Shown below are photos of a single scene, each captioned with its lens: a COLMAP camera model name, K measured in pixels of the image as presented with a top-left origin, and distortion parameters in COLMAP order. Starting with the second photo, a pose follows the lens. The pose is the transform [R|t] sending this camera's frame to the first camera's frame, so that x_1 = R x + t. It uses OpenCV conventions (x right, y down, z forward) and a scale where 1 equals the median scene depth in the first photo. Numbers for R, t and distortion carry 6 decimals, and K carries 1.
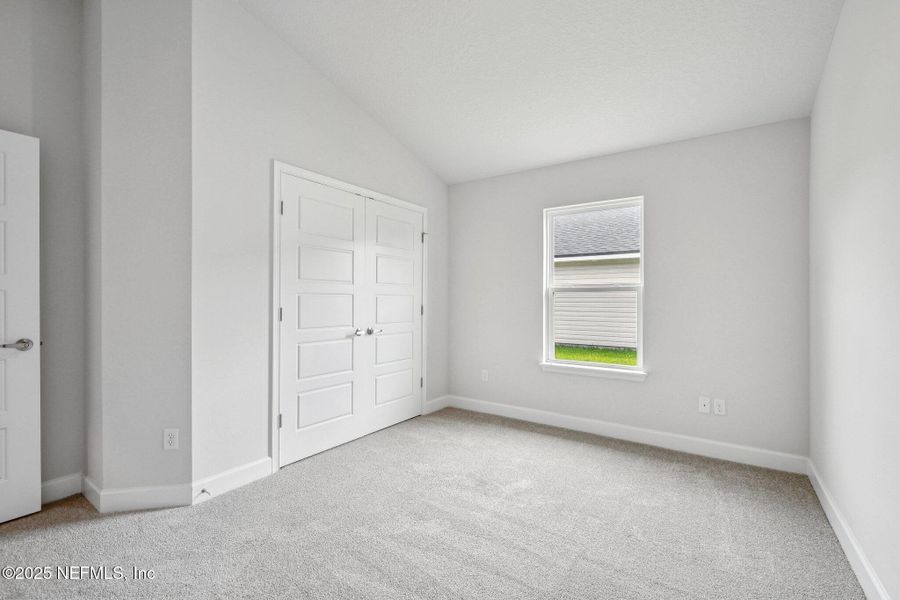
lens RADIAL K [[390.2, 0, 458.2], [0, 390.2, 299.5], [0, 0, 1]] dist [0.001337, -0.002367]
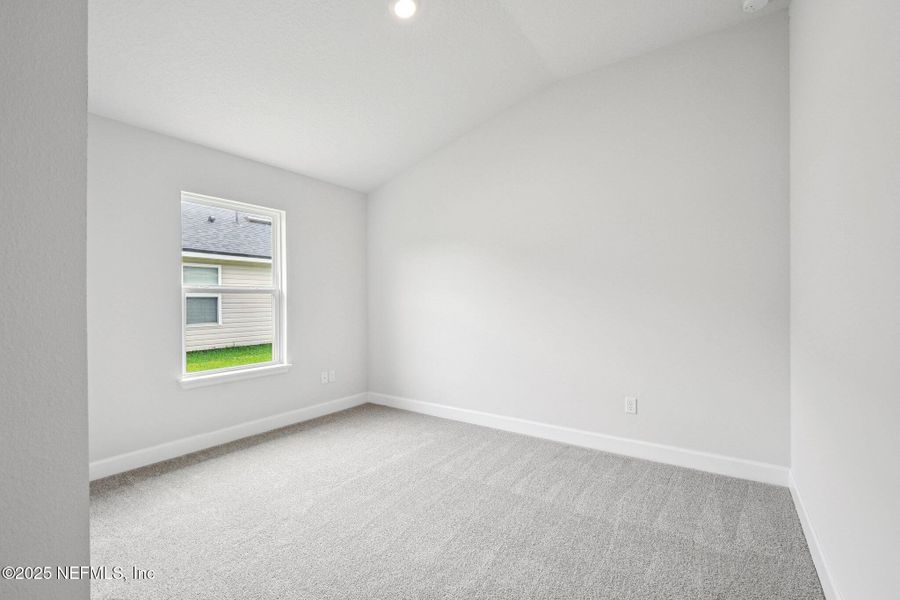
lens RADIAL K [[390.2, 0, 451.8], [0, 390.2, 298.7], [0, 0, 1]] dist [0.001337, -0.002367]
pose [[0.035602, -0.000308, 0.999366, -0.602713], [0.011399, 0.999935, -0.000098, 0.000652], [-0.999301, 0.011395, 0.035603, 0.429100]]
